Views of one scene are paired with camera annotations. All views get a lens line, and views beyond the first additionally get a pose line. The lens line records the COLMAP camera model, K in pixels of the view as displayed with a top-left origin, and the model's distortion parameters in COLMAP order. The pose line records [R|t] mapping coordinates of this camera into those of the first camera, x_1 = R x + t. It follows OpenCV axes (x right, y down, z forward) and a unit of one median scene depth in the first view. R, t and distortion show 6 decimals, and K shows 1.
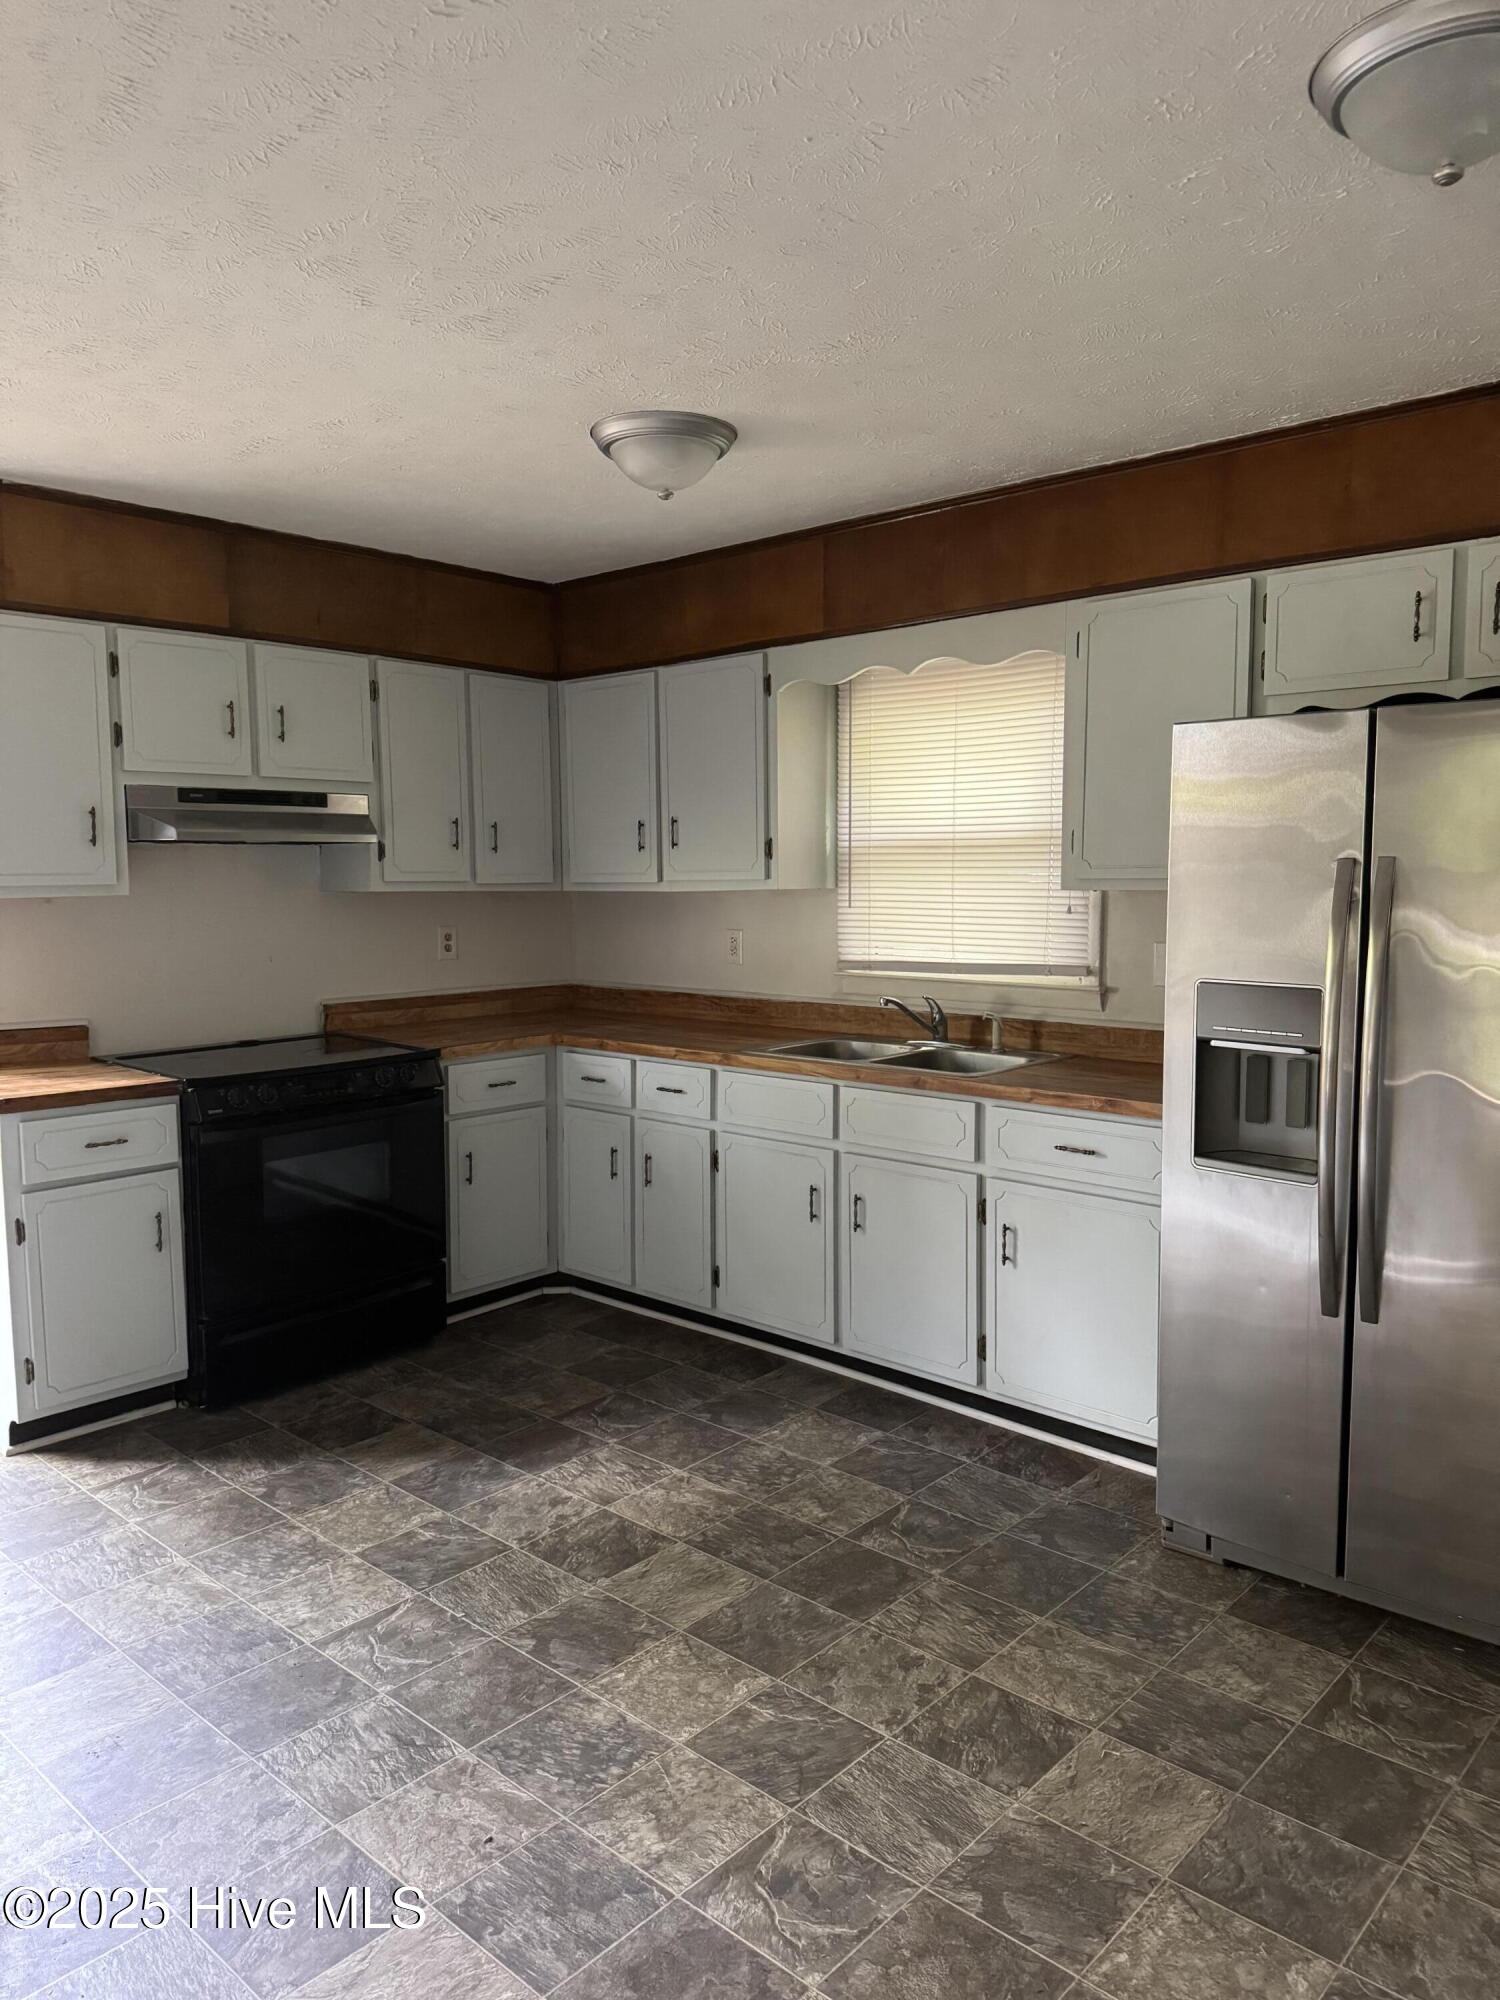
lens RADIAL K [[1422.0, 0, 746.5], [0, 1422.0, 1005.8], [0, 0, 1]] dist [0.018861, -0.020256]
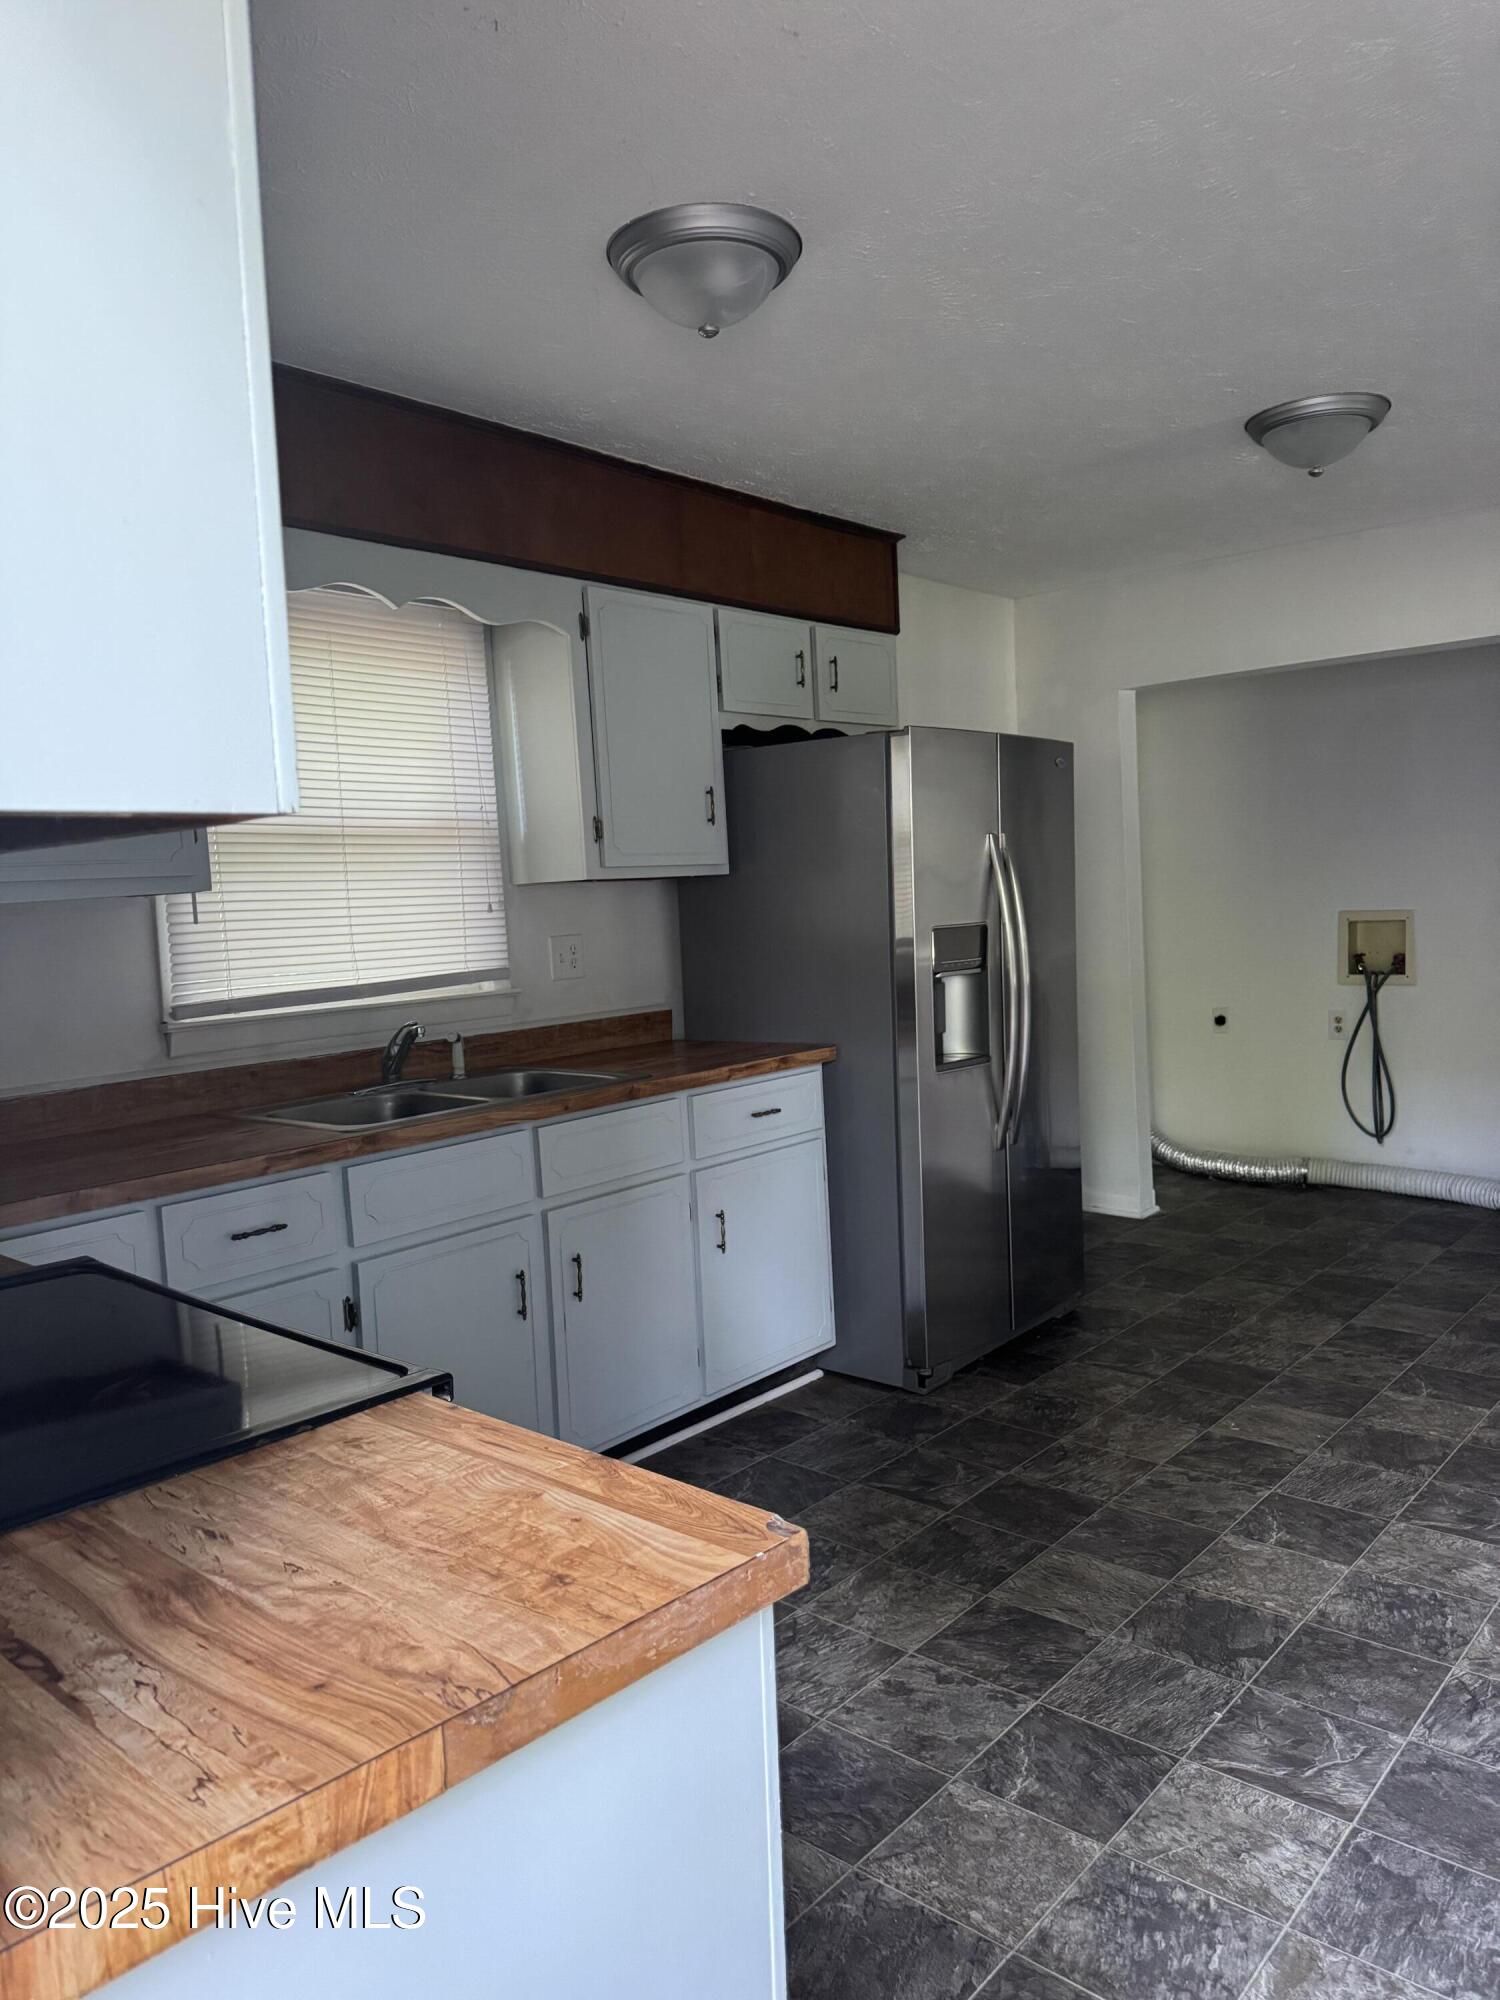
lens RADIAL K [[1422.0, 0, 747.2], [0, 1422.0, 995.0], [0, 0, 1]] dist [0.018861, -0.020256]
pose [[-0.020502, -0.067230, 0.997527, -0.929604], [0.147062, 0.986681, 0.069521, -0.069590], [-0.988915, 0.148124, -0.010342, 1.153148]]
